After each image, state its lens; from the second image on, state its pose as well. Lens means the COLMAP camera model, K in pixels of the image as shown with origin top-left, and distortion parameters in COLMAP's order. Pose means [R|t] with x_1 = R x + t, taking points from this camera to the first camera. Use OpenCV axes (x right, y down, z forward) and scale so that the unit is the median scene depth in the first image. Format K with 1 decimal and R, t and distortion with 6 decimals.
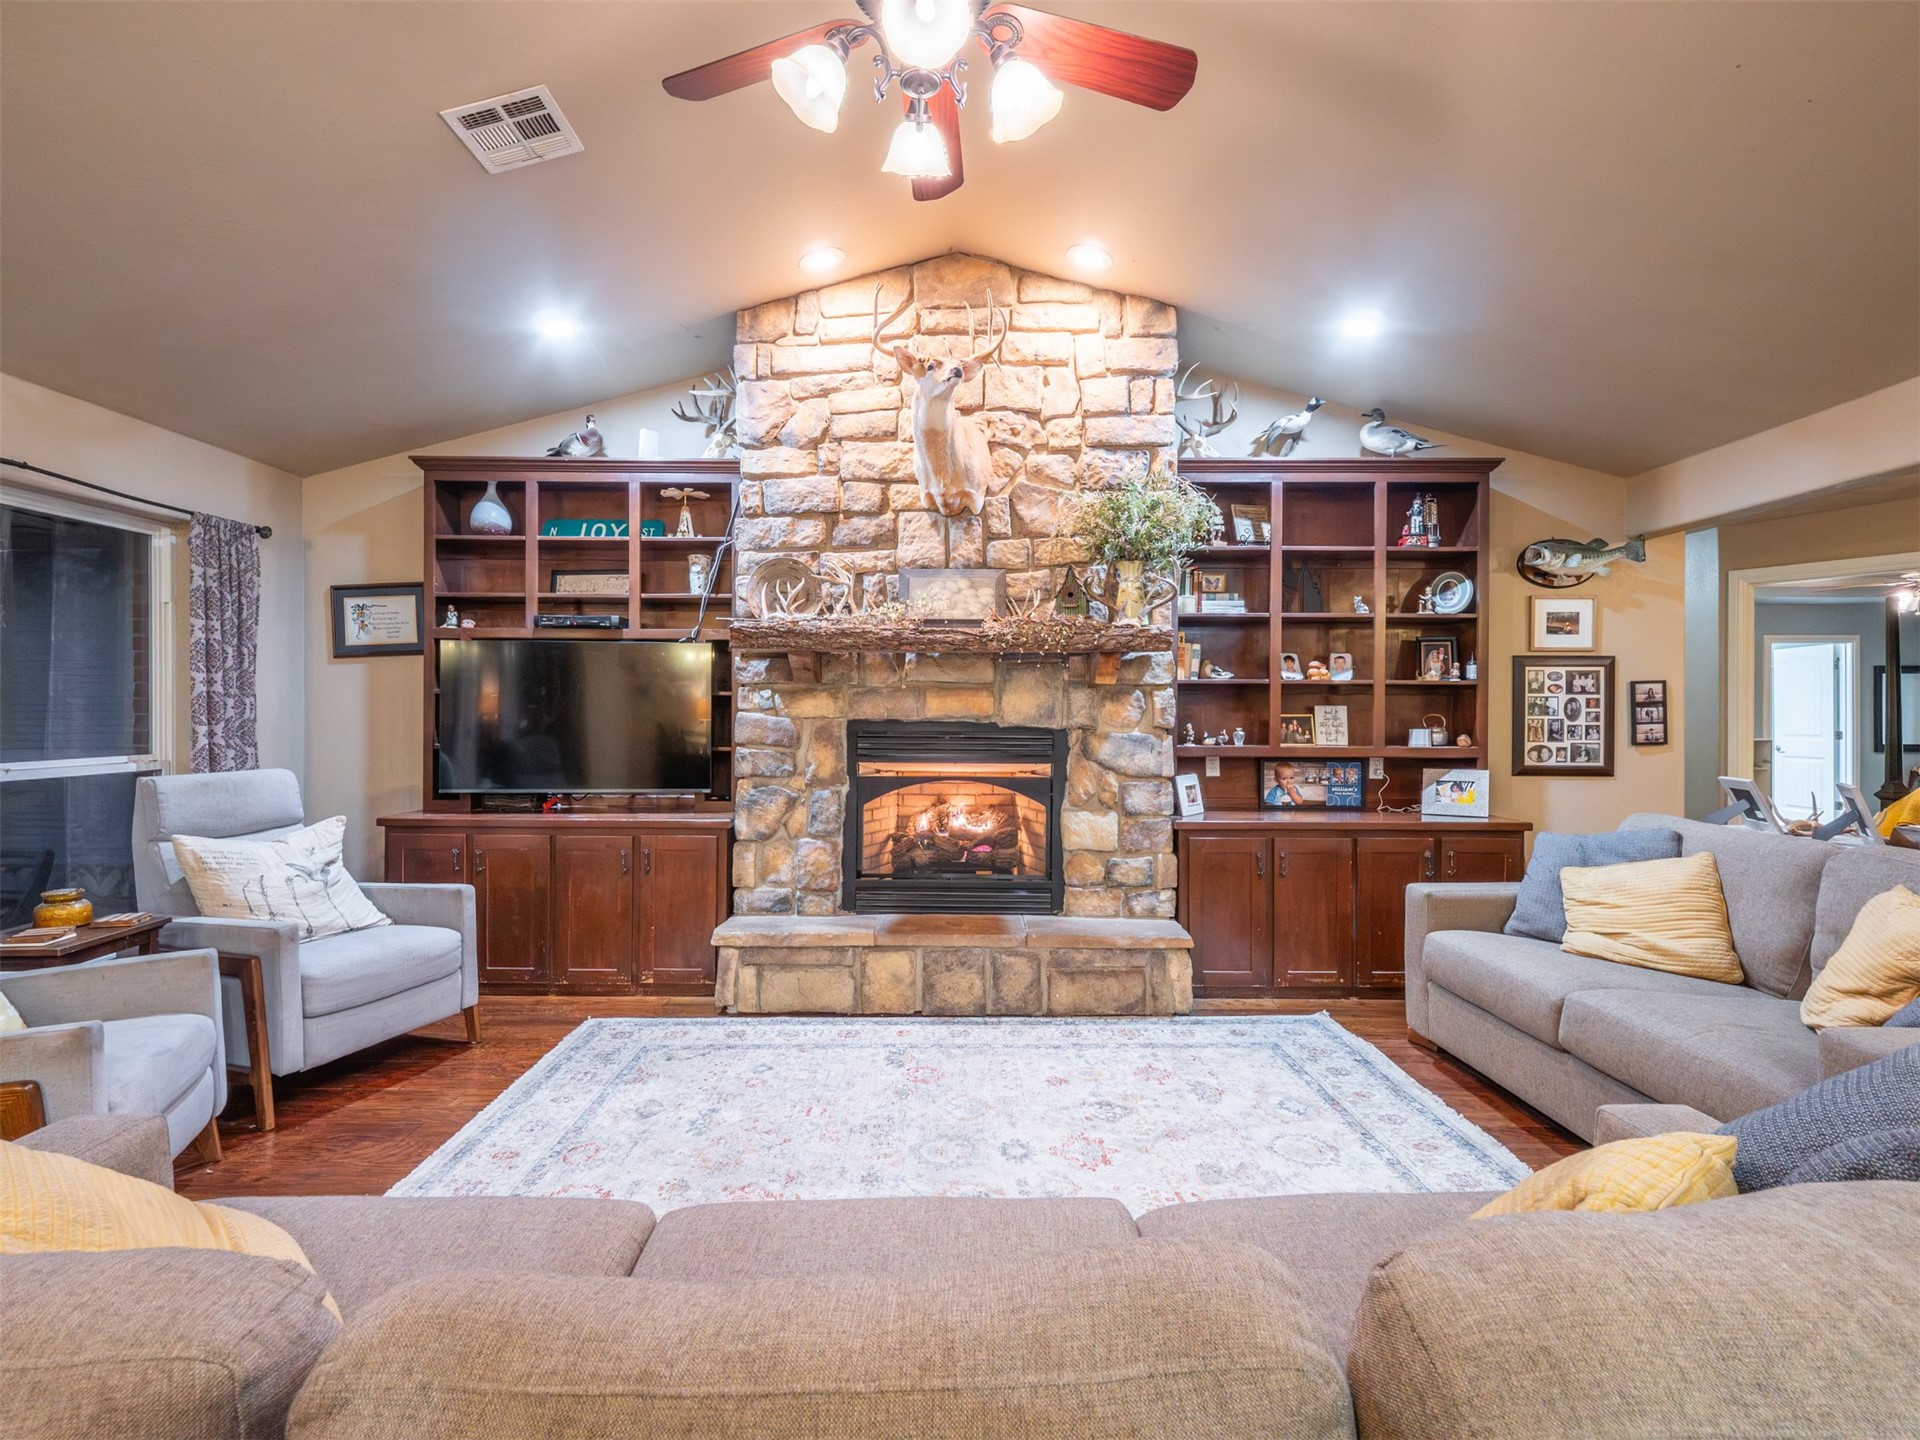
lens RADIAL K [[930.3, 0, 955.0], [0, 930.3, 715.2], [0, 0, 1]] dist [-0.003730, -0.001008]
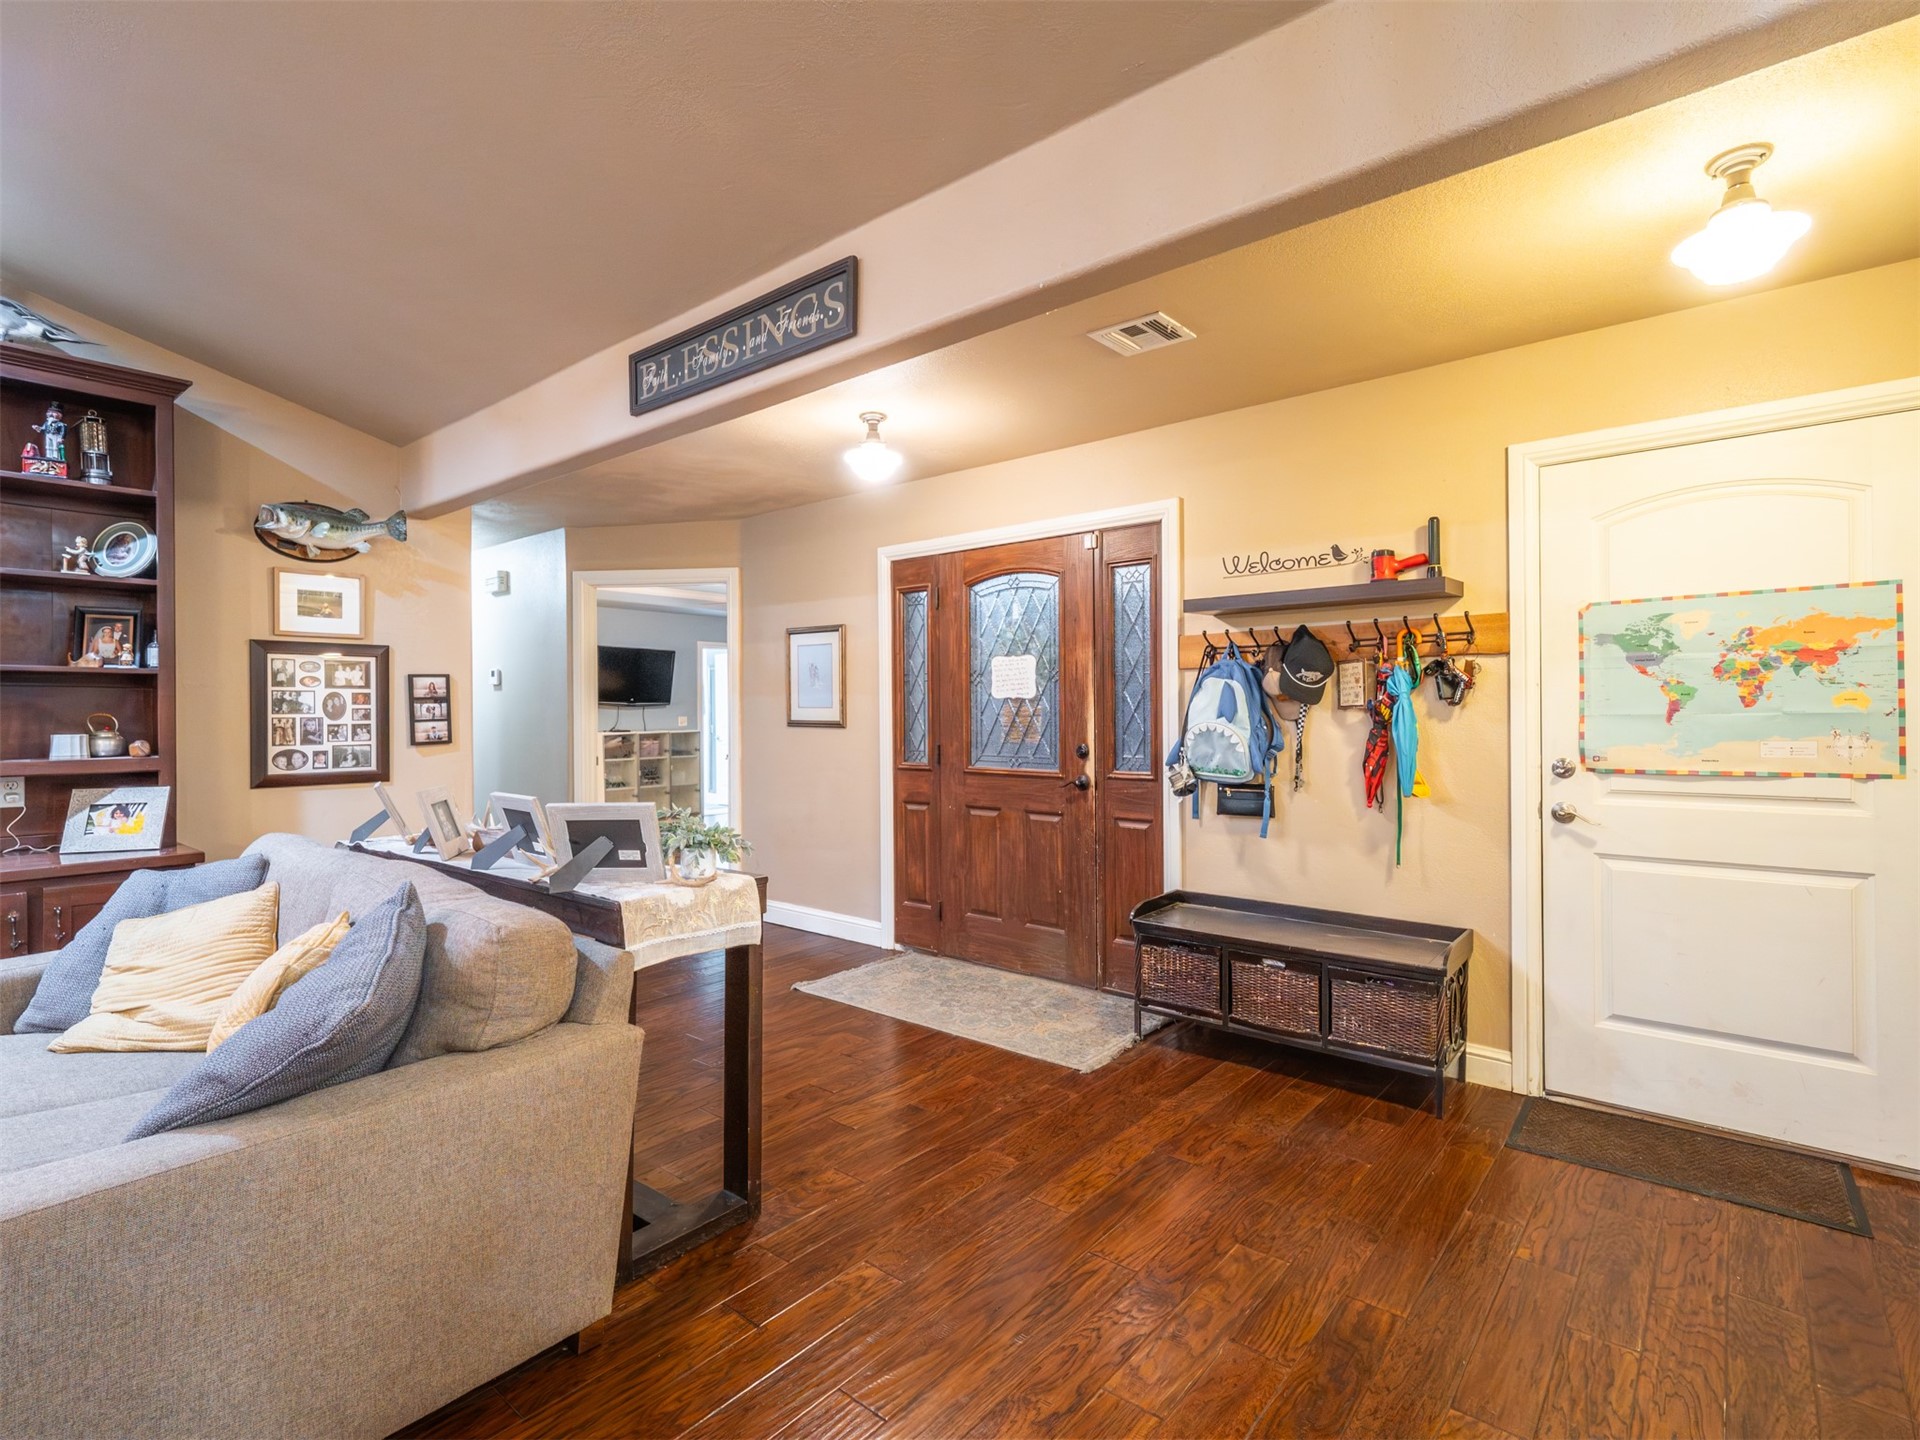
lens RADIAL K [[930.3, 0, 967.0], [0, 930.3, 714.7], [0, 0, 1]] dist [-0.003730, -0.001008]
pose [[0.620614, -0.011318, 0.784035, 0.357097], [0.009690, 0.999930, 0.006764, 0.001617], [-0.784057, 0.003400, 0.620680, 0.015043]]
